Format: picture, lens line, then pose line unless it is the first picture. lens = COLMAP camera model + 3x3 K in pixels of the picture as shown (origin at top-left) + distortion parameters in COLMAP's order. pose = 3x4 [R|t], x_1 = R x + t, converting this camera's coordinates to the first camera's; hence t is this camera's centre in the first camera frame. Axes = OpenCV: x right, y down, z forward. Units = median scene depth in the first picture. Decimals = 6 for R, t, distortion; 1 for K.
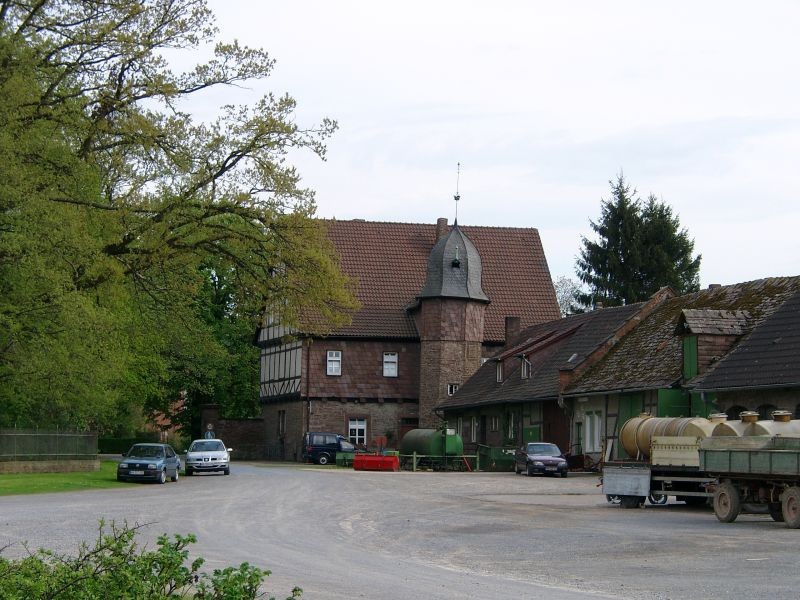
lens RADIAL K [[2320.9, 0, 400.0], [0, 2320.9, 300.0], [0, 0, 1]] dist [0.542738, 0.019360]
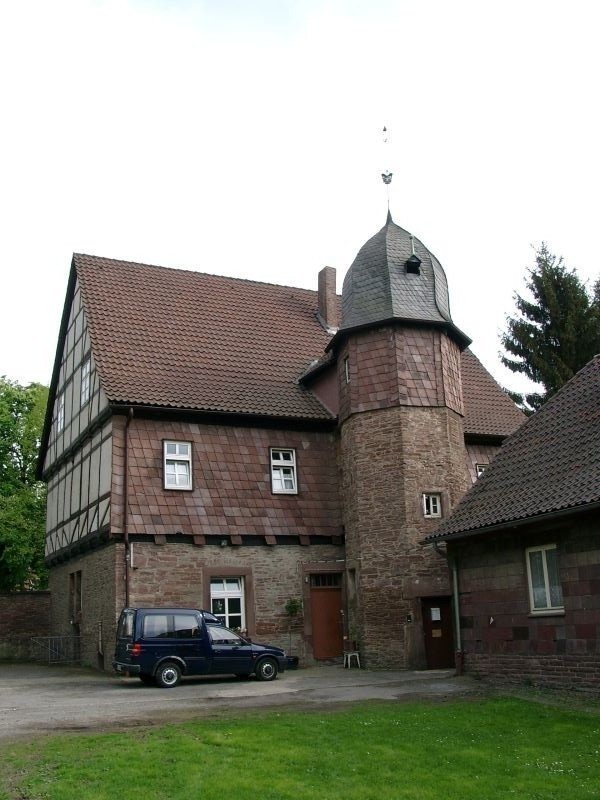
lens RADIAL K [[844.5, 0, 300.0], [0, 844.5, 400.0], [0, 0, 1]] dist [-0.181557, 0.281855]
pose [[0.982927, -0.008647, 0.183795, -0.035530], [0.042990, 0.982040, -0.183708, 0.047359], [-0.178906, 0.188473, 0.965645, 0.818669]]
